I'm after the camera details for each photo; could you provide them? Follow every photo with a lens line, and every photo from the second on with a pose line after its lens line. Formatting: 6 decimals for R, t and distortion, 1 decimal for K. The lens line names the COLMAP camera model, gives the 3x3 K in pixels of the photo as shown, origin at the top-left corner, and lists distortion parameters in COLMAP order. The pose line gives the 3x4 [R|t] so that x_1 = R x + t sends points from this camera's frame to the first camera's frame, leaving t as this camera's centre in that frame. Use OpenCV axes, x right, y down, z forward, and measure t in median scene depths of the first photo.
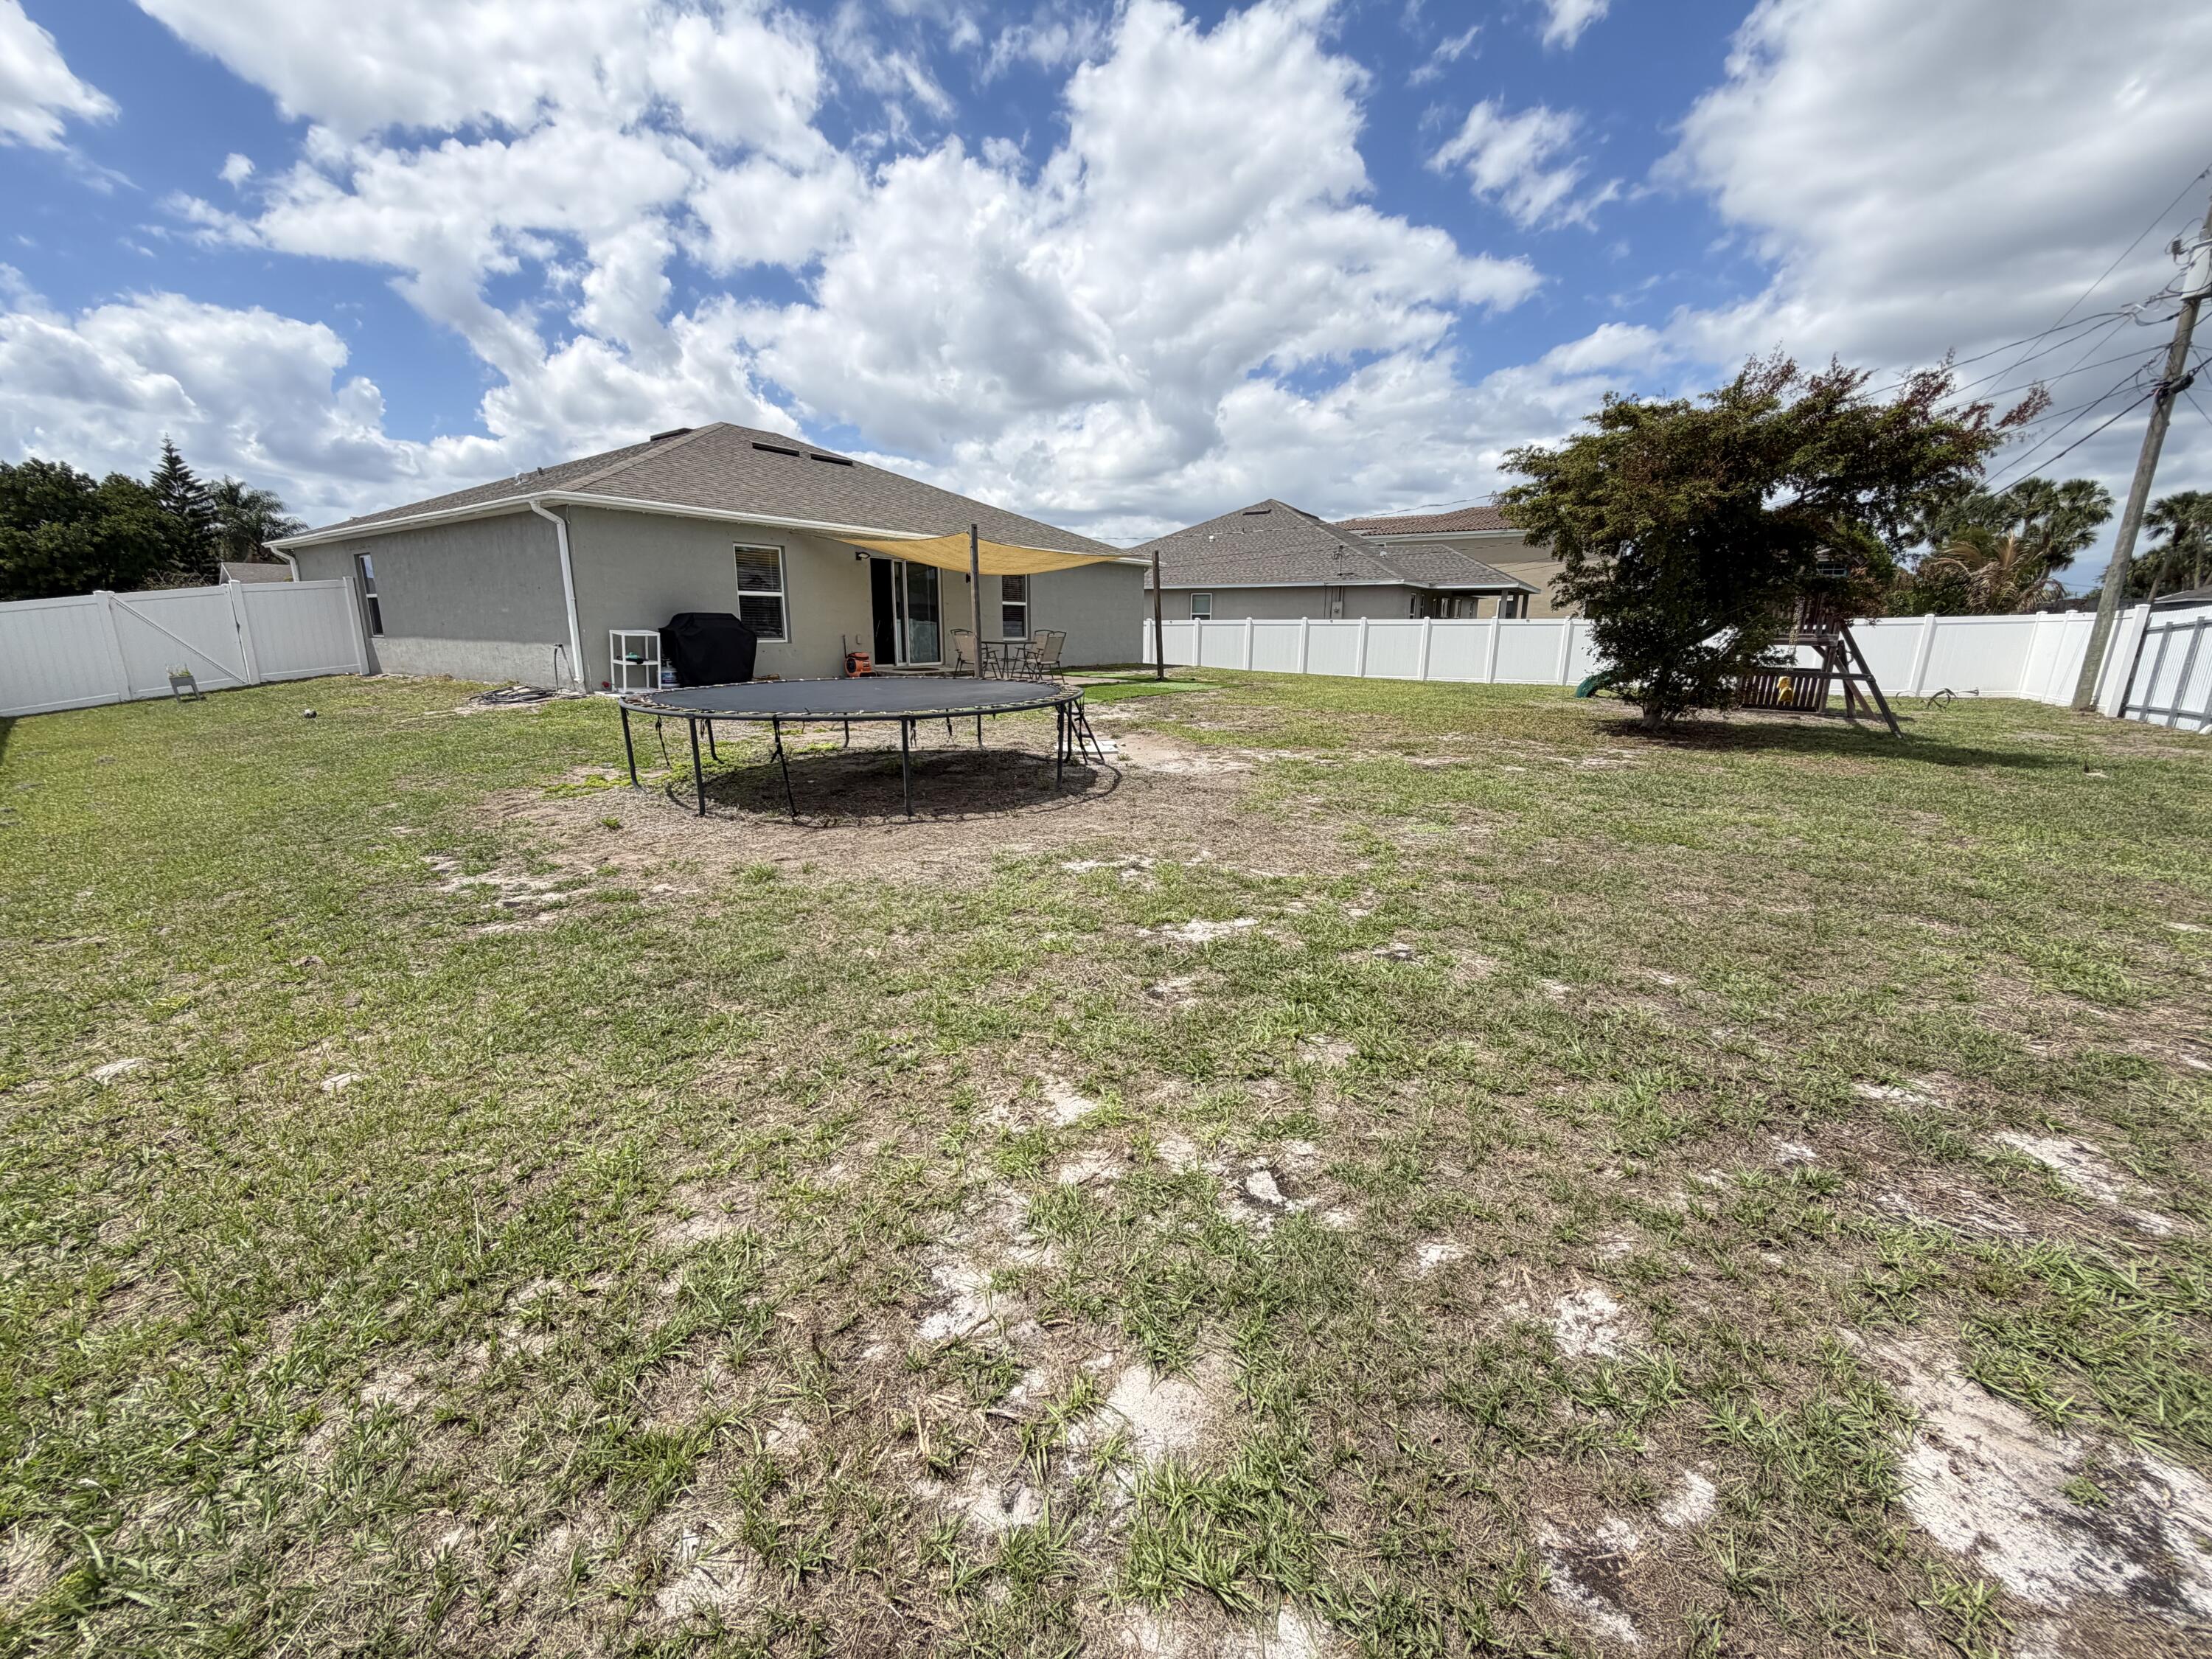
lens RADIAL K [[883.9, 0, 1105.8], [0, 883.9, 827.5], [0, 0, 1]] dist [-0.000574, 0.000050]
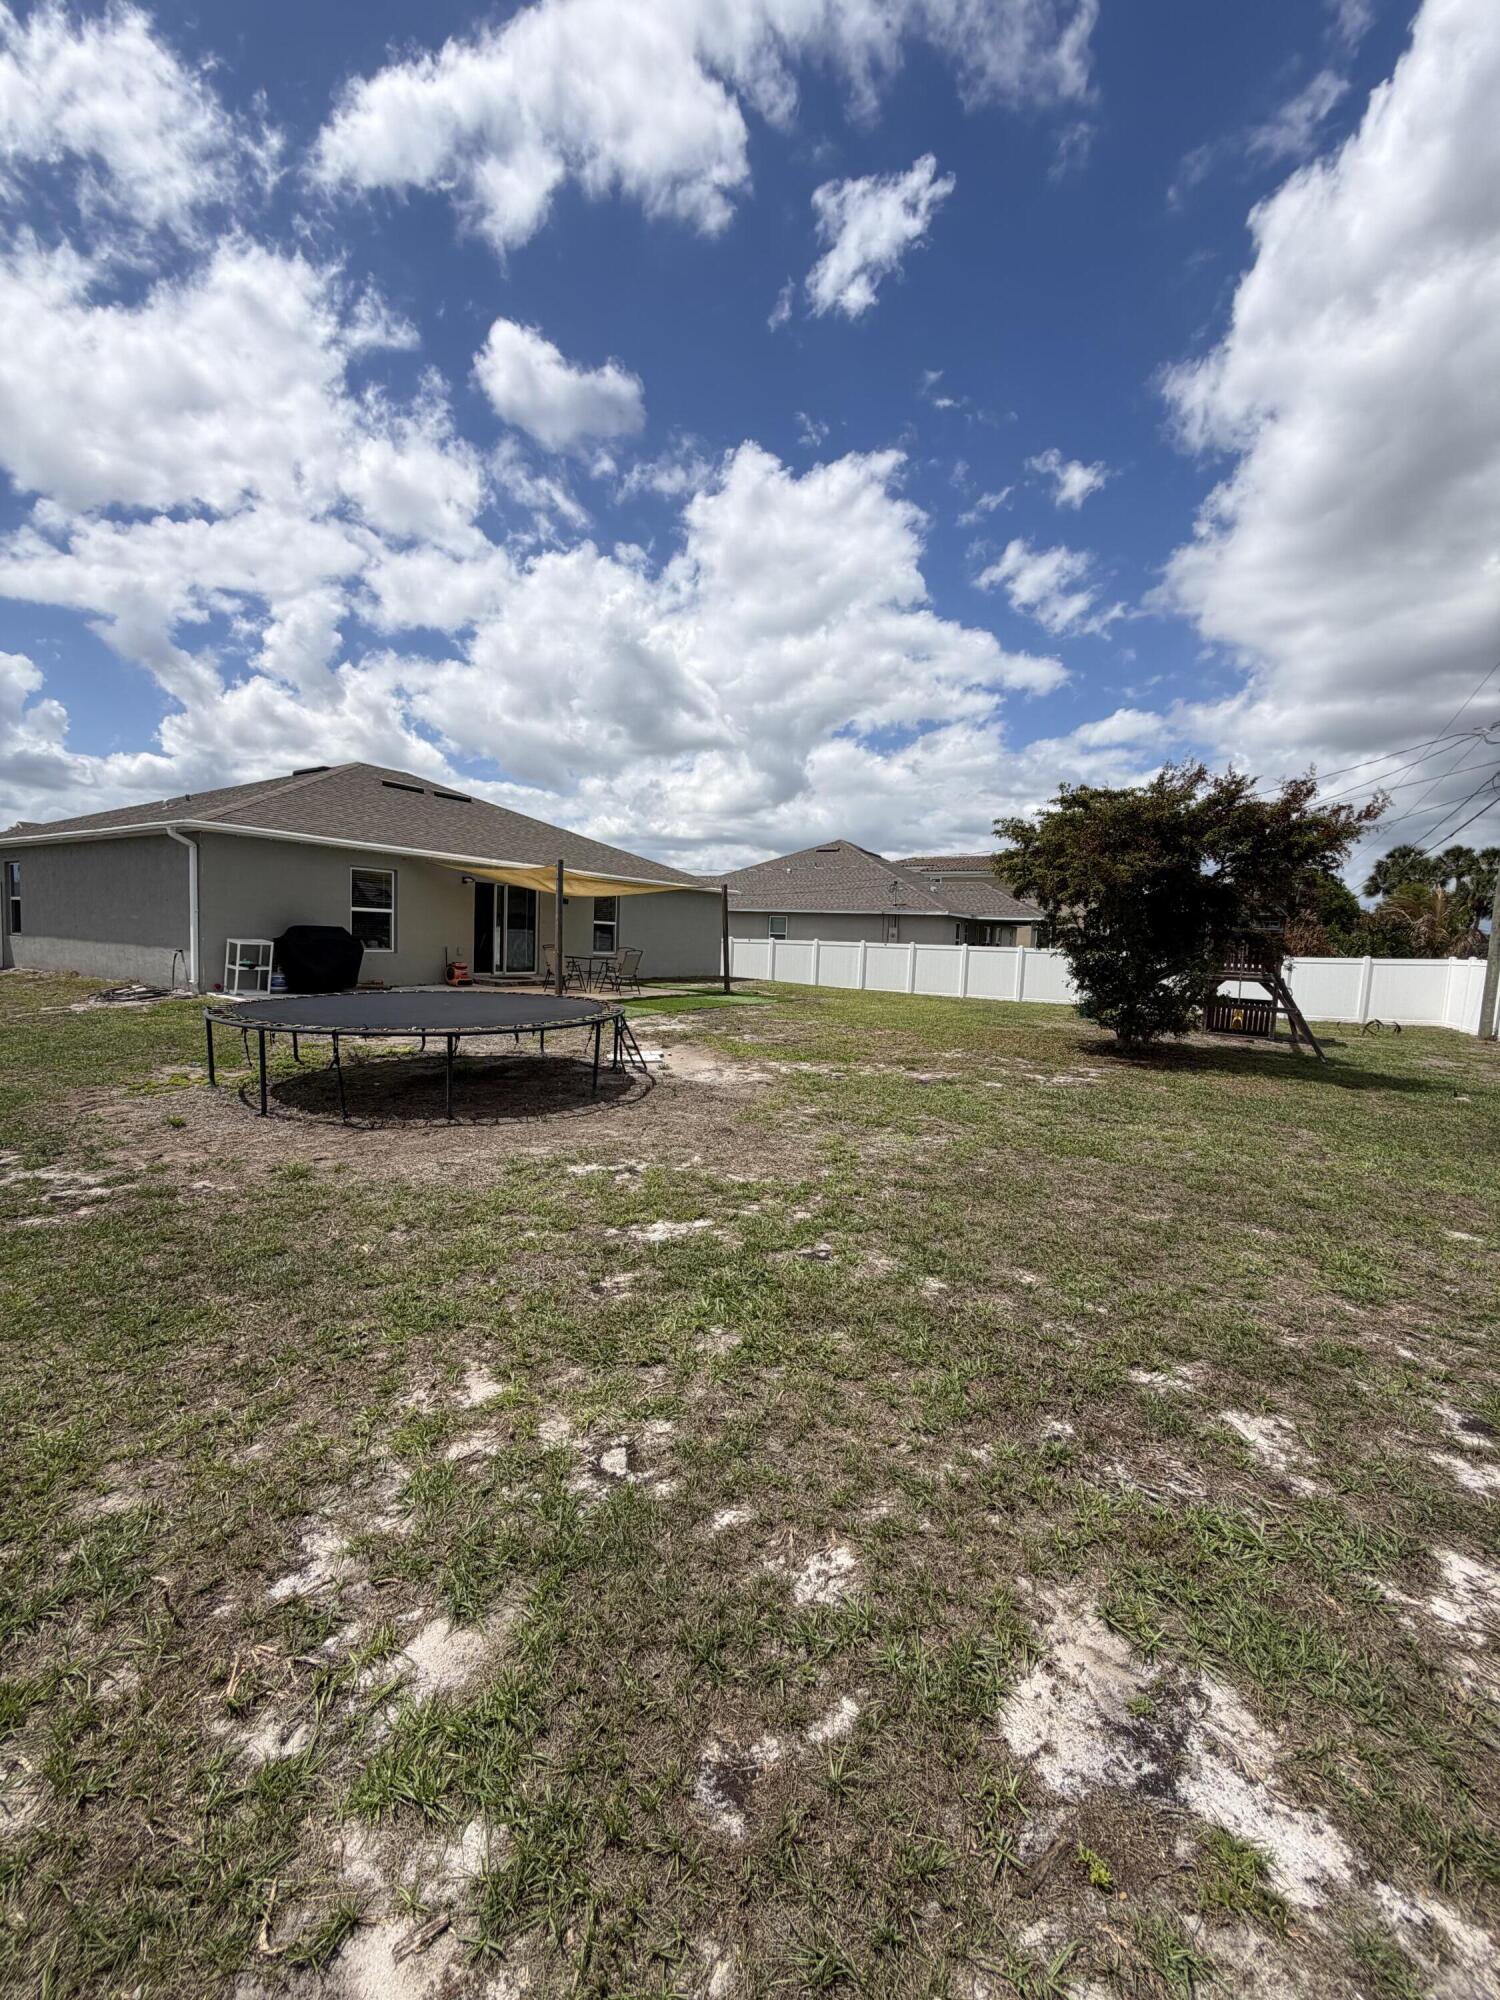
lens RADIAL K [[799.1, 0, 749.8], [0, 799.1, 993.3], [0, 0, 1]] dist [-0.000574, 0.000050]
pose [[0.998060, 0.026684, 0.056243, 0.137944], [-0.017656, 0.987711, -0.155292, -0.027846], [-0.059695, 0.153997, 0.986266, -0.088390]]
